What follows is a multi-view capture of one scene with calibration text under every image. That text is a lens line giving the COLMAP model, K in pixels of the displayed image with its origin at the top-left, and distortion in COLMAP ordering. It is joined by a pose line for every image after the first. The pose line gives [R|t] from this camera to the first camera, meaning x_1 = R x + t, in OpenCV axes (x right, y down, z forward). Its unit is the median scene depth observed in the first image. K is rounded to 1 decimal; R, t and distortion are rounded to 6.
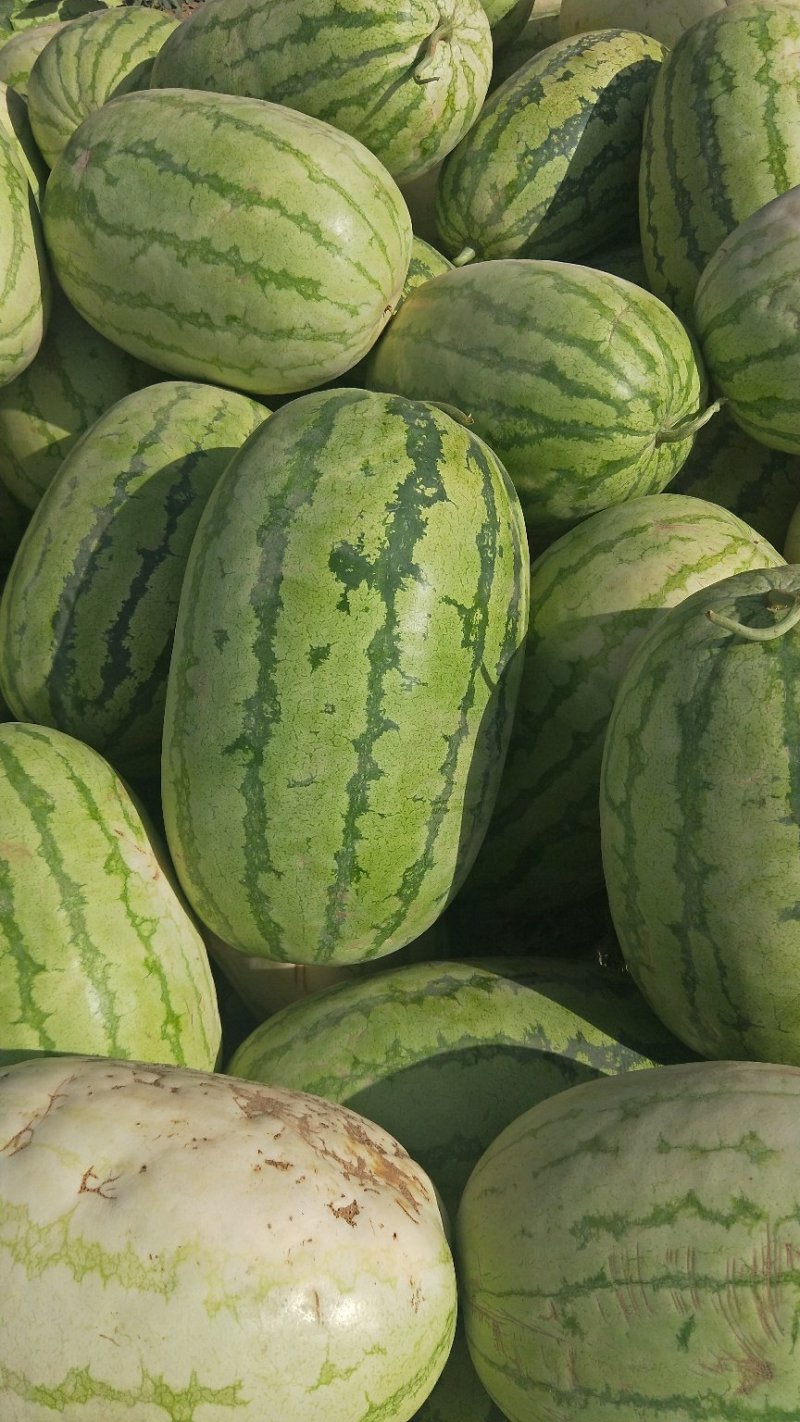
lens RADIAL K [[1040.8, 0, 400.0], [0, 1040.8, 711.0], [0, 0, 1]] dist [0.041173, -0.086118]
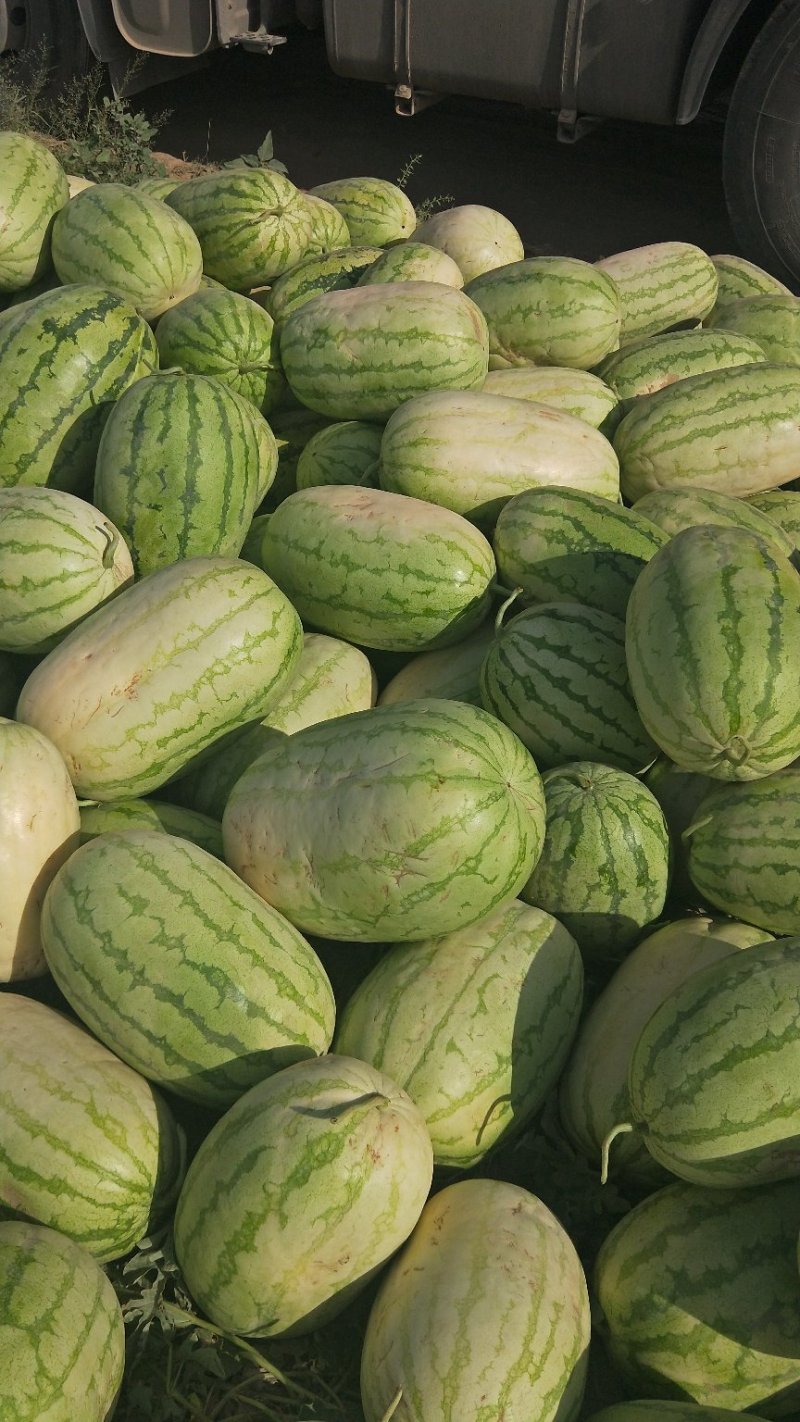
lens RADIAL K [[1040.8, 0, 400.0], [0, 1040.8, 711.0], [0, 0, 1]] dist [0.041173, -0.086118]
pose [[0.927420, 0.353910, -0.120993, 1.051996], [-0.372721, 0.901447, -0.220164, 0.719431], [0.031151, 0.249281, 0.967930, -0.889668]]
